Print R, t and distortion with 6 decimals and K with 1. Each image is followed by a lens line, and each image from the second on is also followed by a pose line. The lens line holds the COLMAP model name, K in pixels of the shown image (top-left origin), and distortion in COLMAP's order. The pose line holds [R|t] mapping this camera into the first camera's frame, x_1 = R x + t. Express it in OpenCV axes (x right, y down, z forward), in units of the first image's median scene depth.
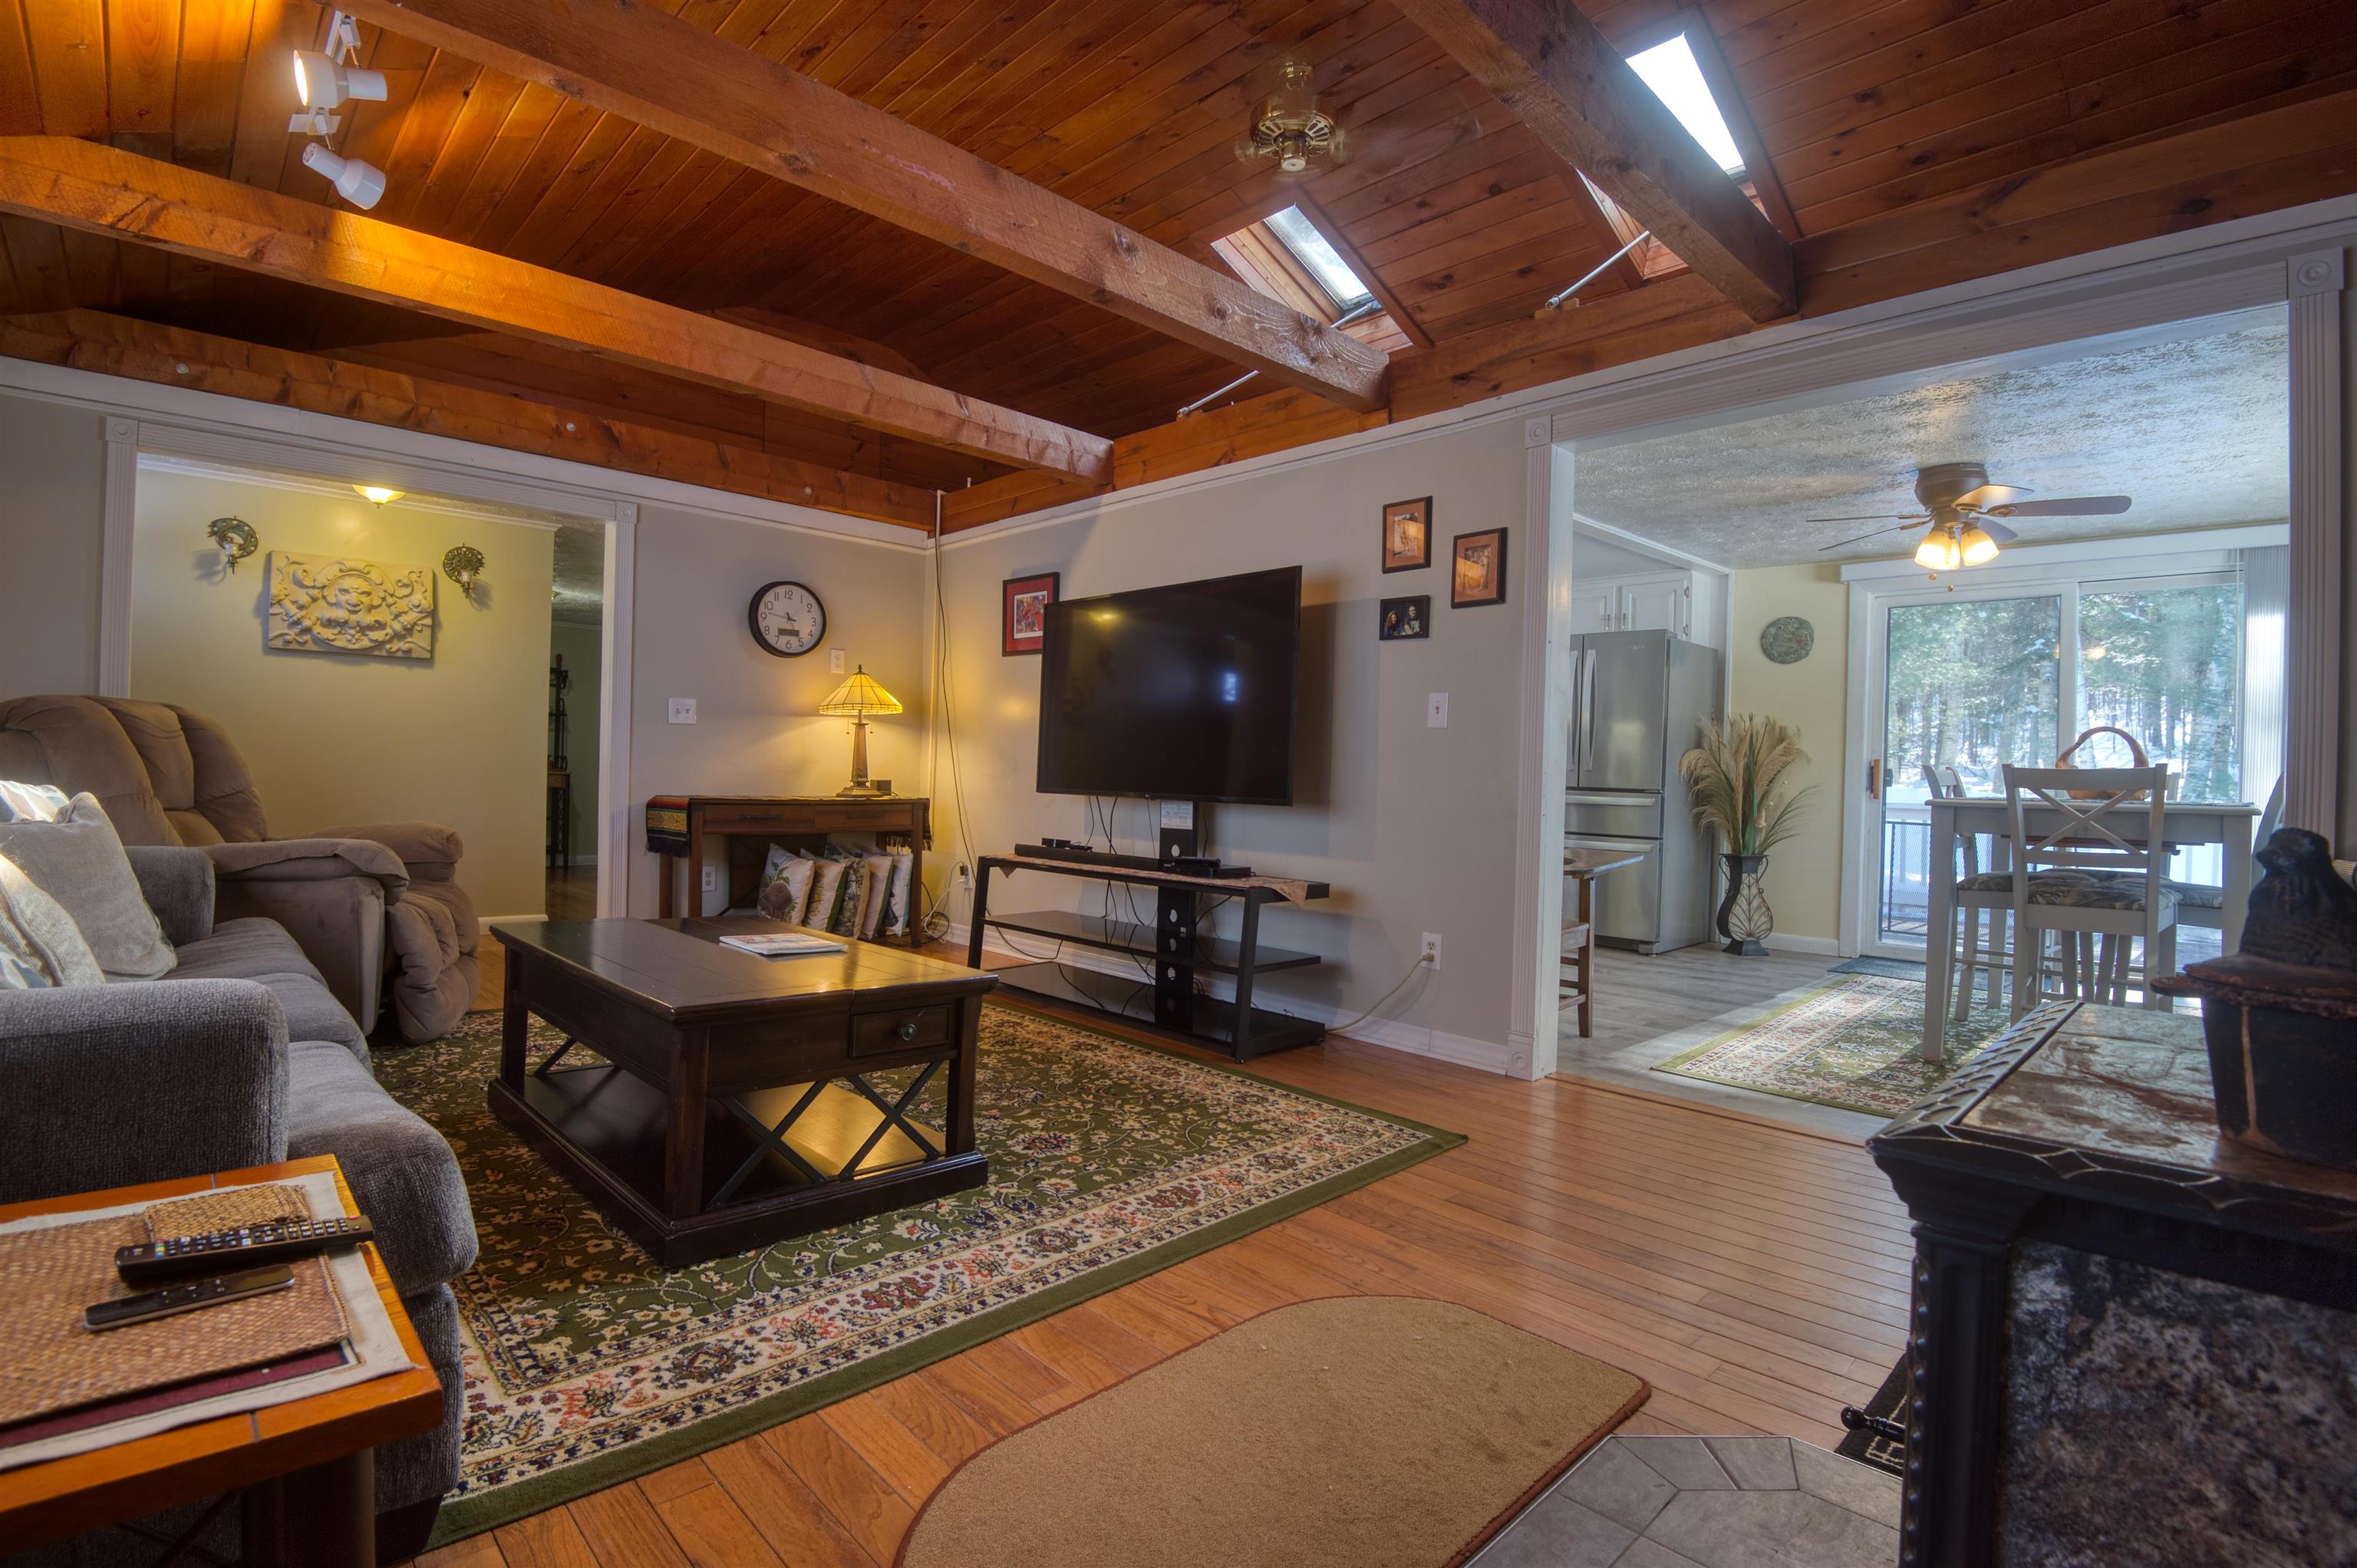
lens RADIAL K [[1083.2, 0, 1180.7], [0, 1083.2, 784.8], [0, 0, 1]] dist [-0.027866, -0.009877]
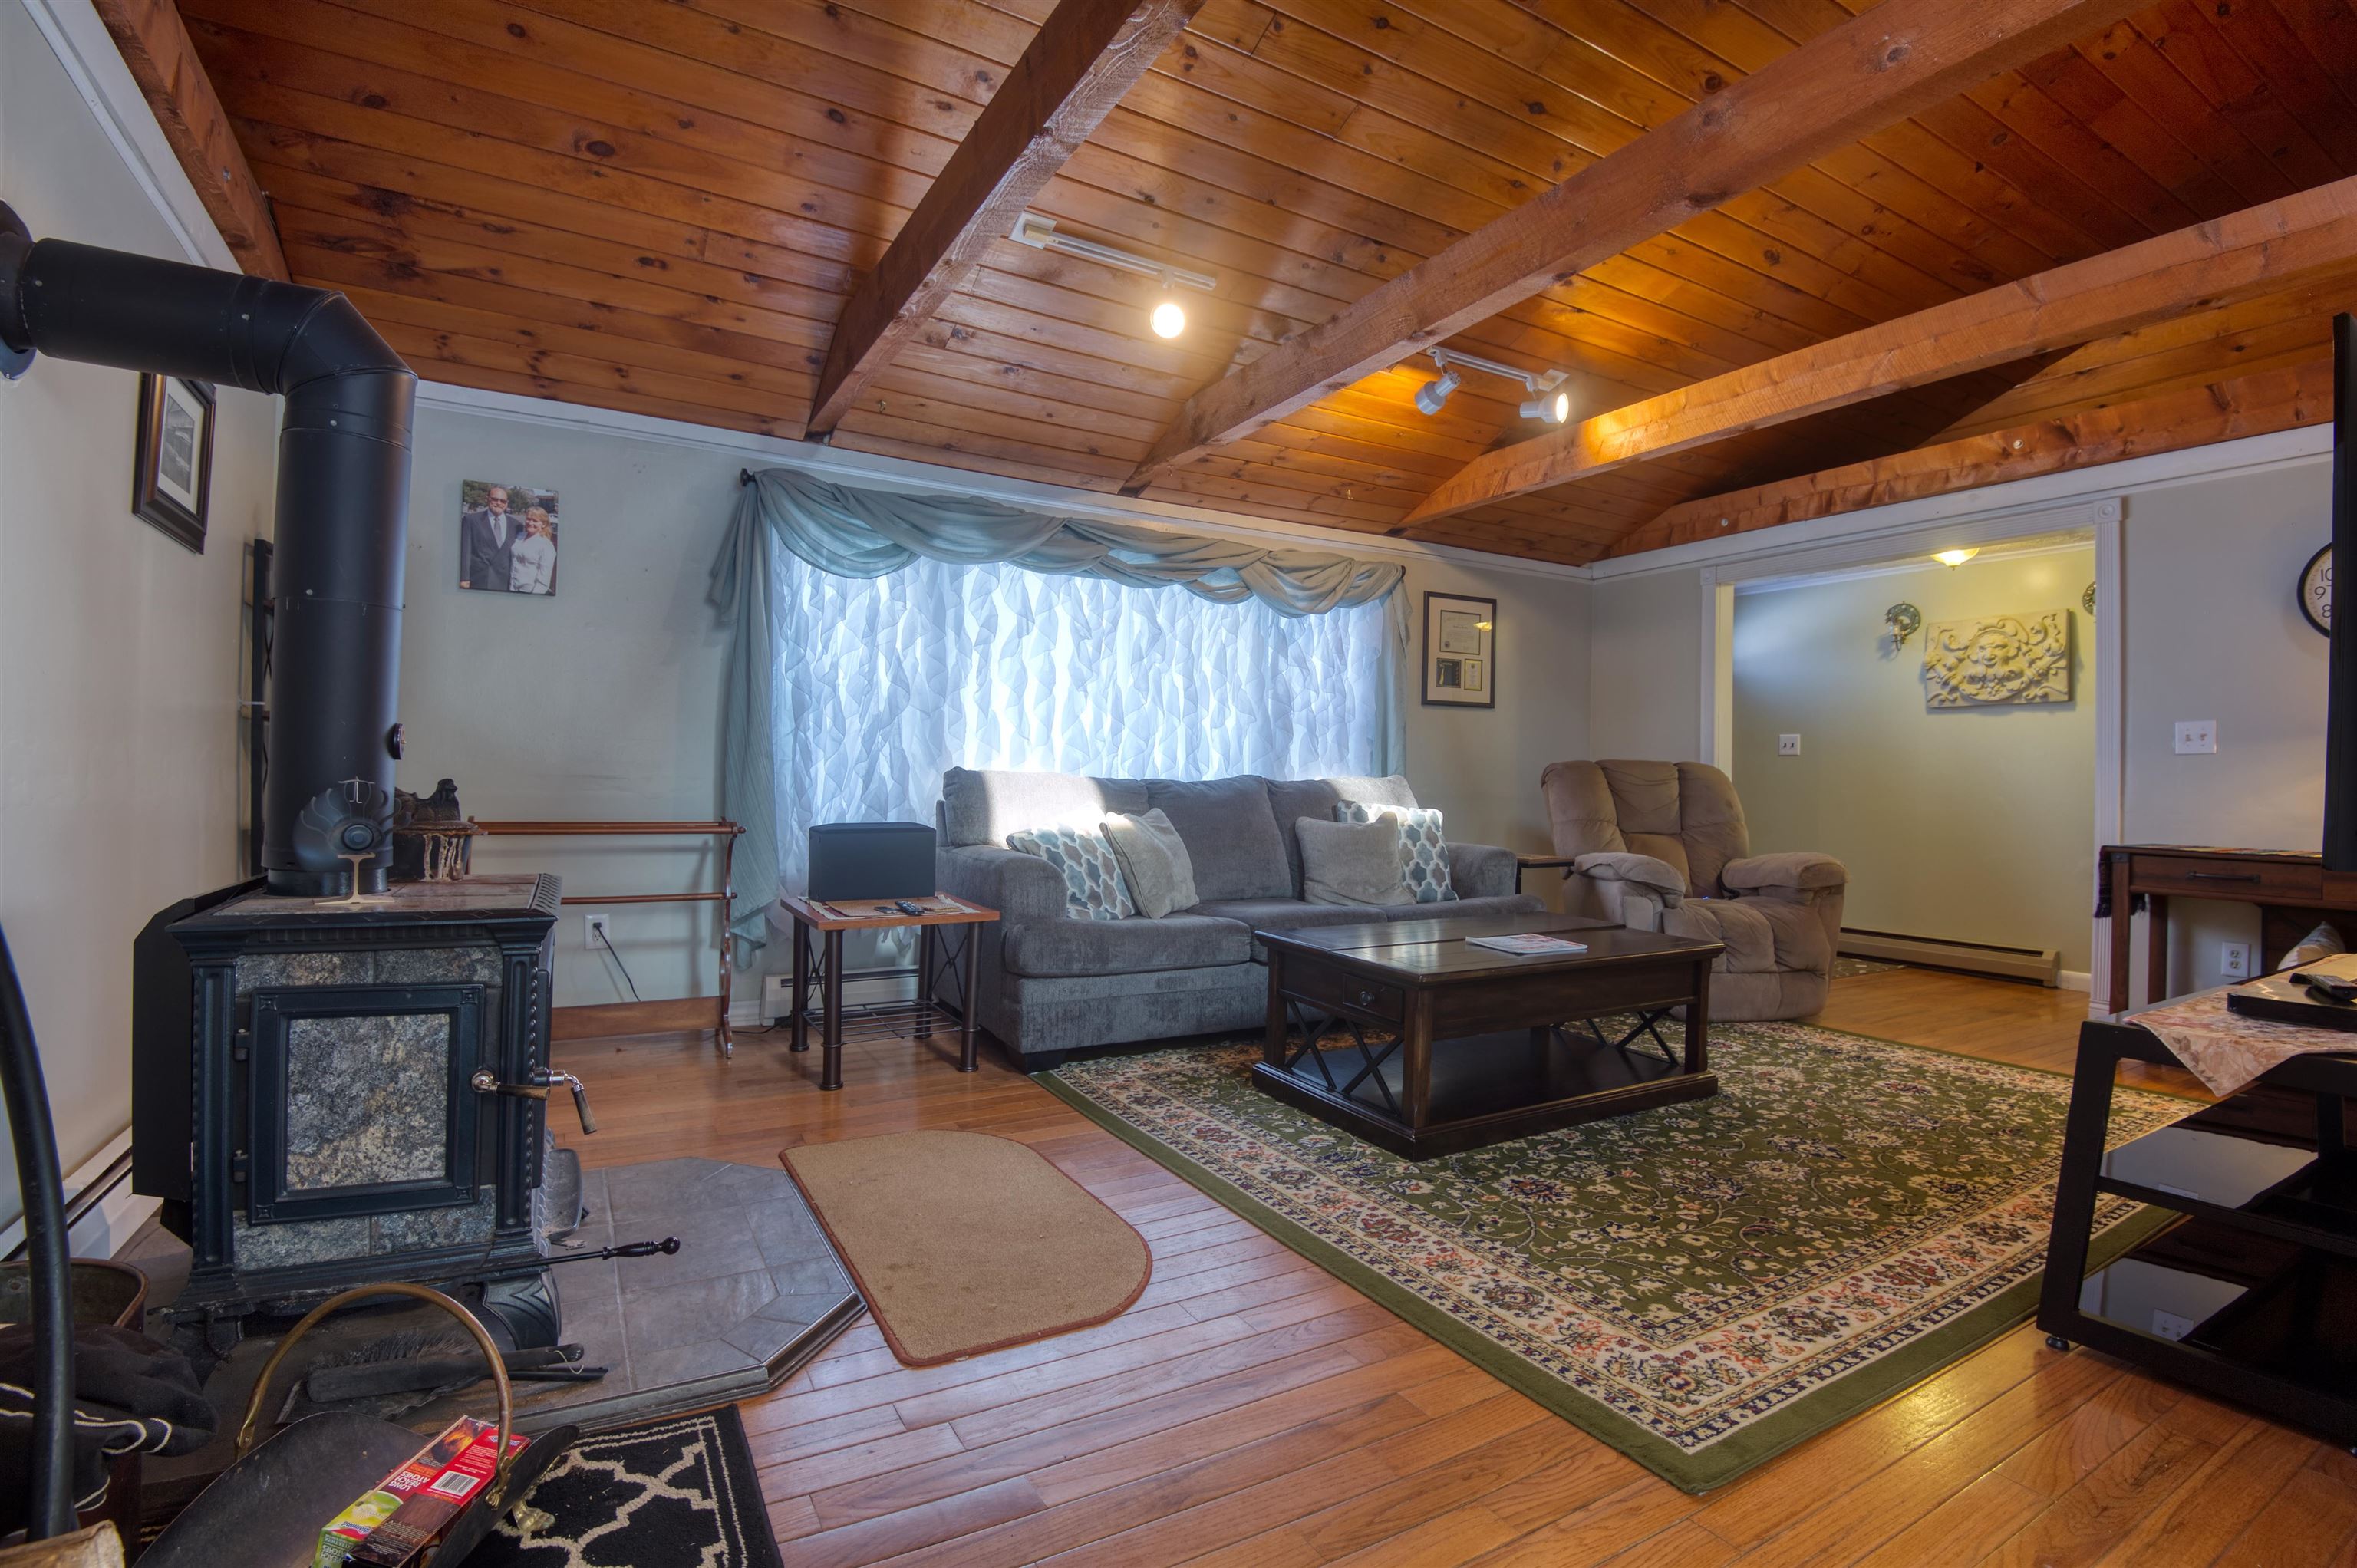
lens RADIAL K [[1083.2, 0, 1187.8], [0, 1083.2, 777.8], [0, 0, 1]] dist [-0.027866, -0.009877]
pose [[-0.238458, -0.033898, -0.970561, 0.734324], [-0.035399, 0.999030, -0.026195, 0.009813], [0.970507, 0.028111, -0.239427, 0.784438]]
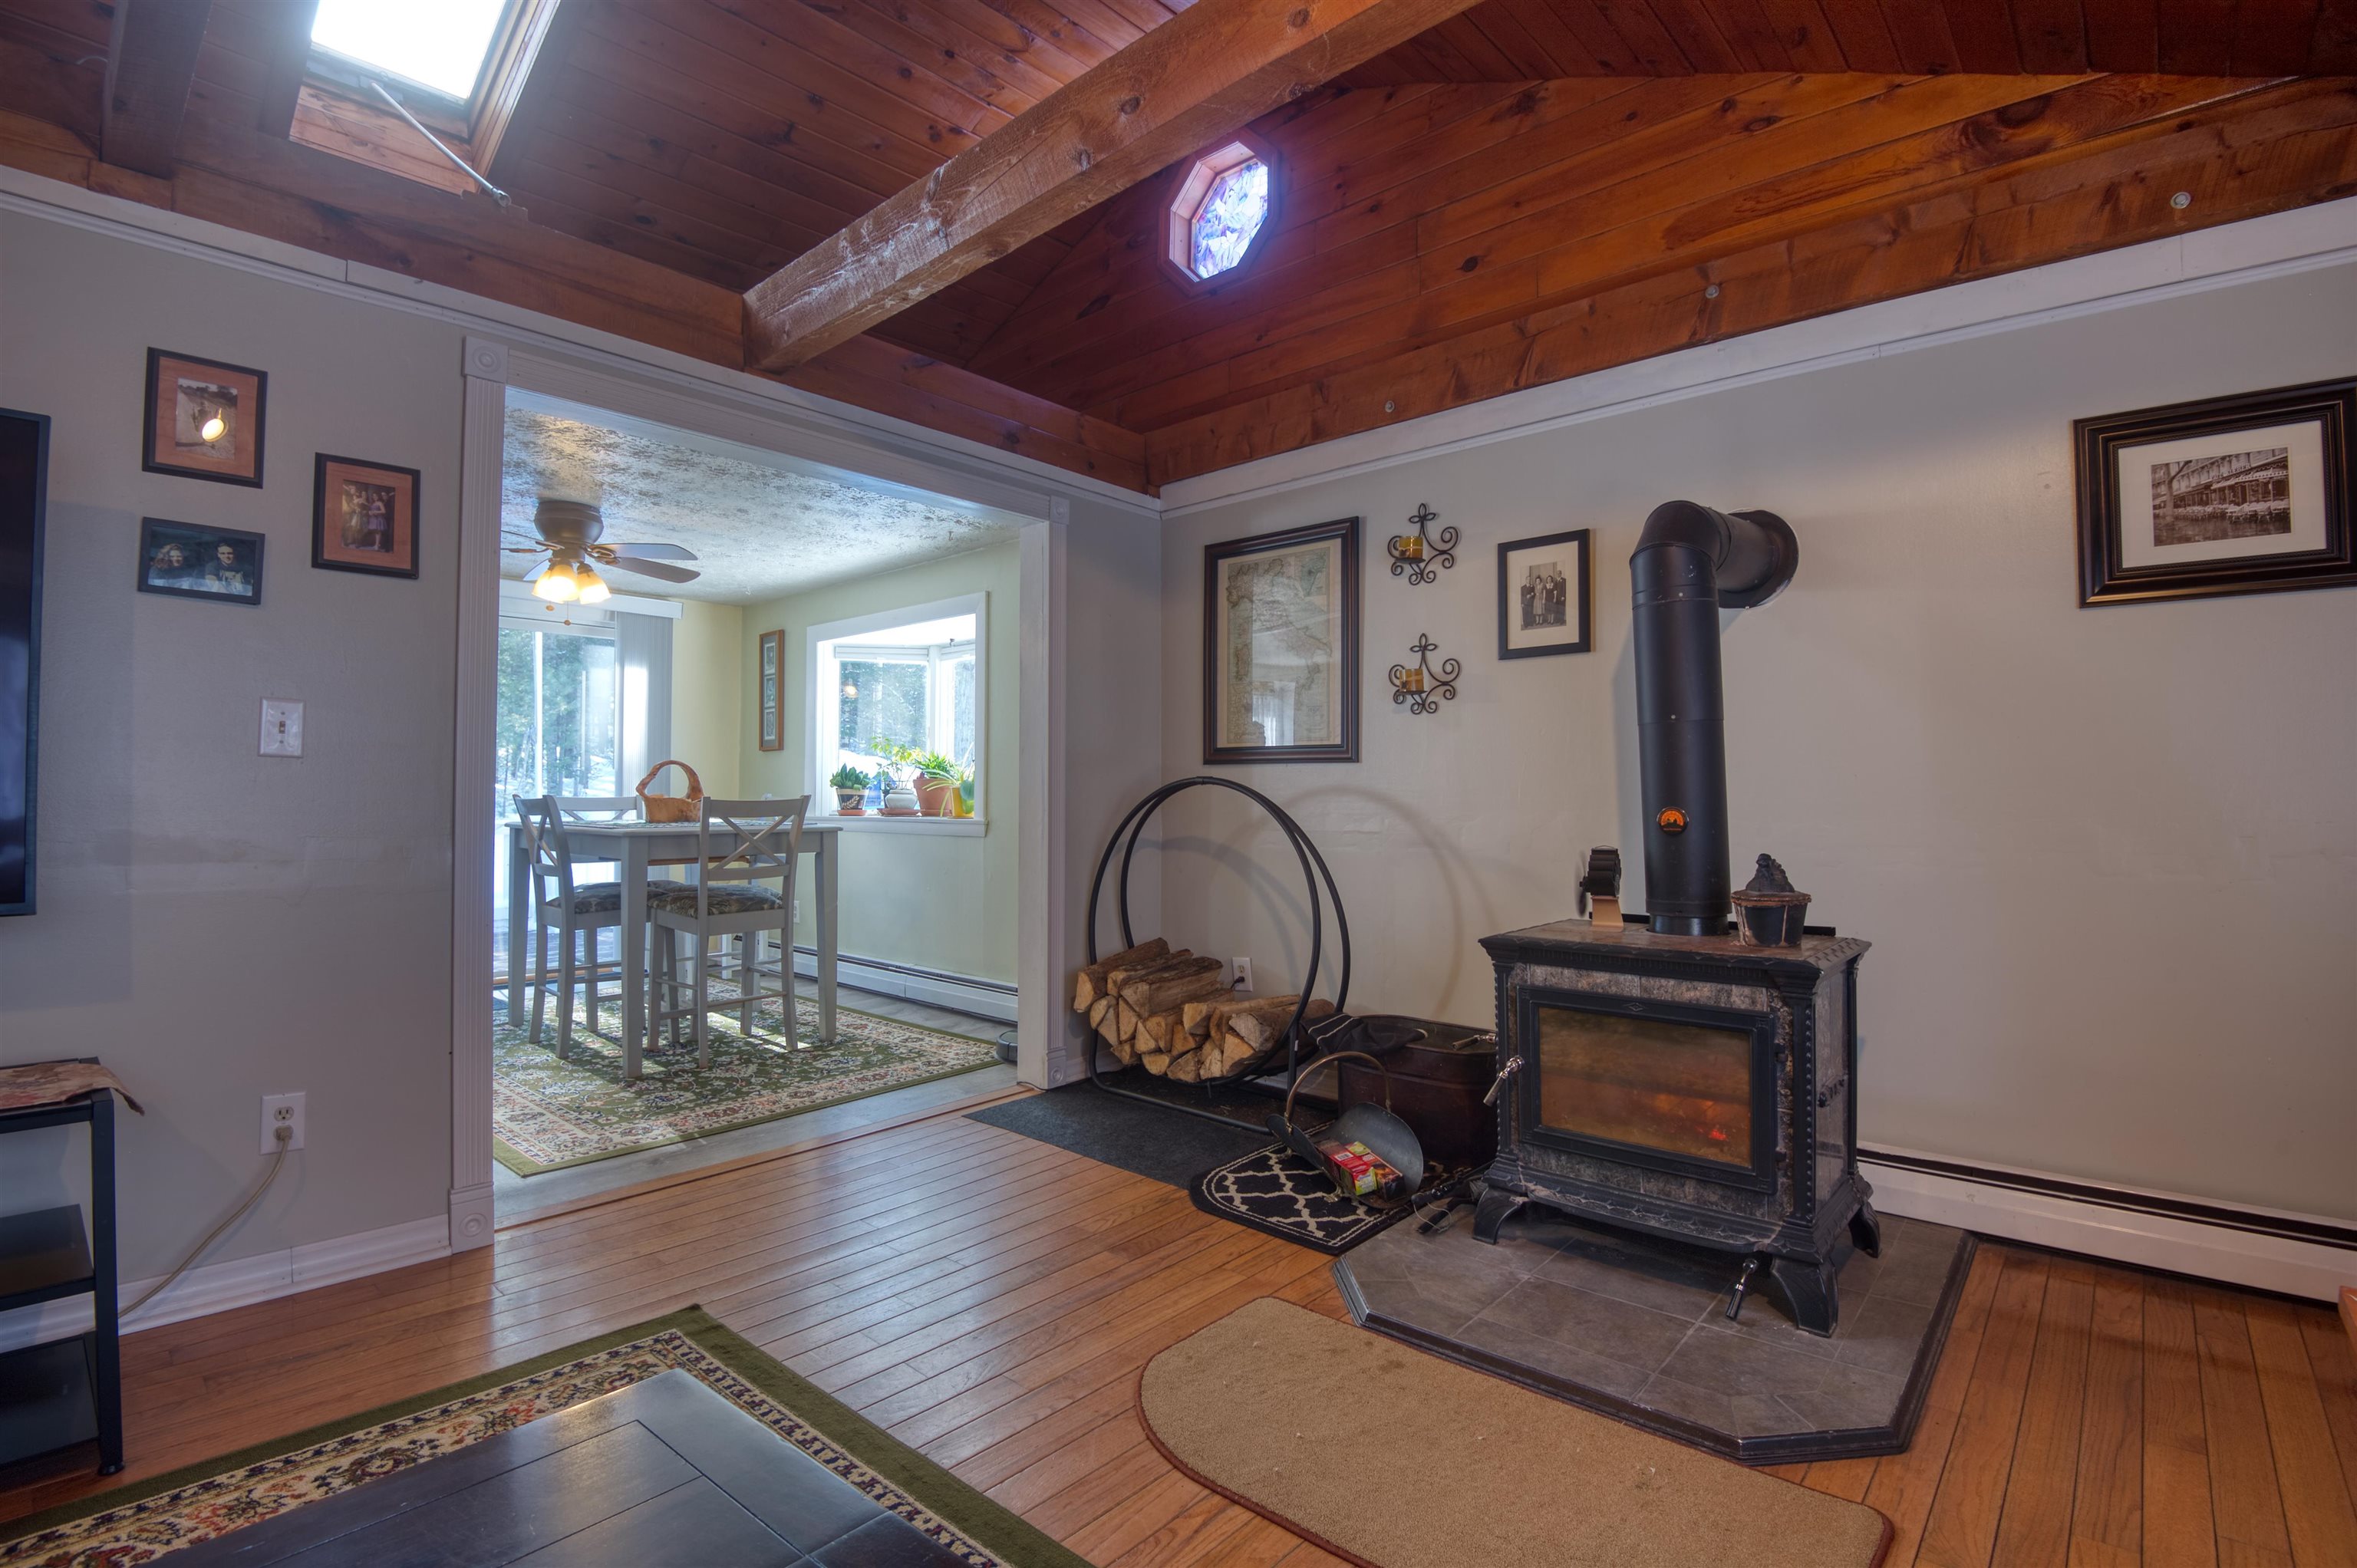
lens RADIAL K [[1083.2, 0, 1184.6], [0, 1083.2, 784.8], [0, 0, 1]] dist [-0.027866, -0.009877]
pose [[-0.079794, -0.012318, 0.996735, -0.466781], [0.005131, 0.999905, 0.012768, -0.048931], [-0.996798, 0.006134, -0.079724, 0.634856]]
